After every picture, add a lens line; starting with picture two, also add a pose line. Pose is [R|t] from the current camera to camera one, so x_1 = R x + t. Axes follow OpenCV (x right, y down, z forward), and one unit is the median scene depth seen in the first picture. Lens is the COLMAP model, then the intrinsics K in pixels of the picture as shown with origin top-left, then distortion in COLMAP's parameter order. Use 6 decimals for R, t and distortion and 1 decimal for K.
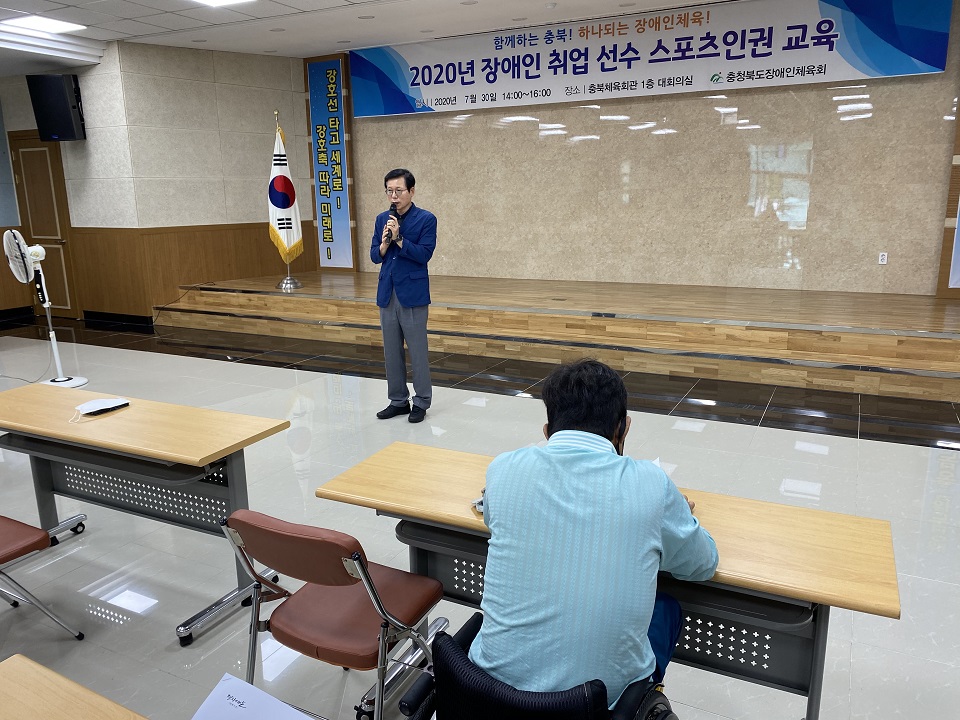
lens RADIAL K [[741.5, 0, 479.3], [0, 741.5, 359.5], [0, 0, 1]] dist [0.045589, -0.040116]
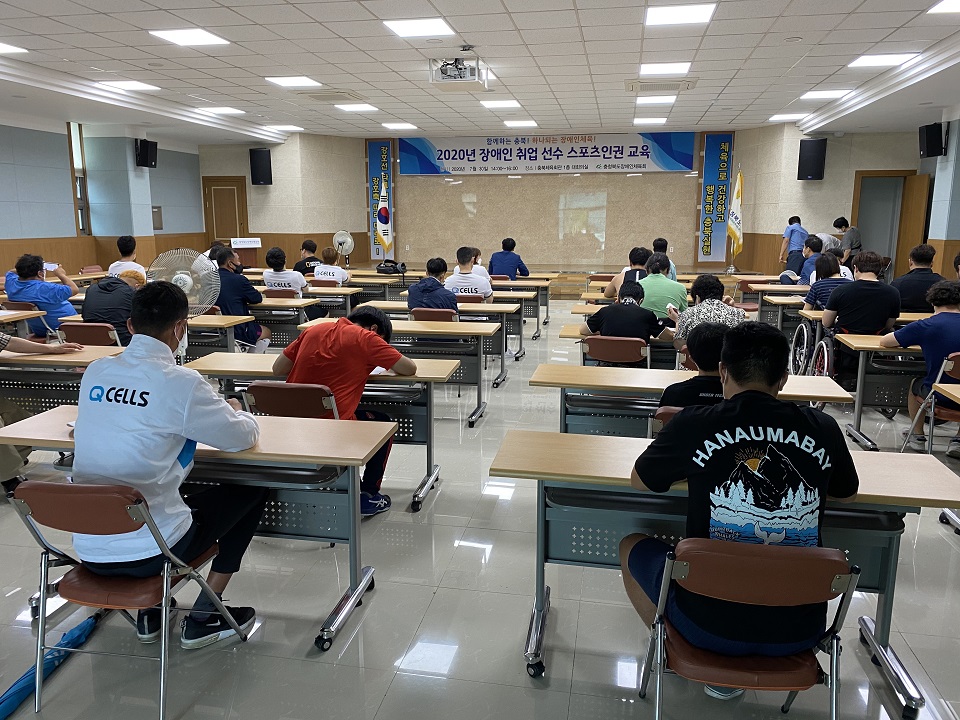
lens RADIAL K [[741.5, 0, 475.5], [0, 741.5, 356.2], [0, 0, 1]] dist [0.045589, -0.040116]
pose [[0.957015, -0.037815, 0.287563, -0.589202], [0.049398, 0.998230, -0.033129, 0.199065], [-0.285802, 0.045910, 0.957188, -0.827039]]
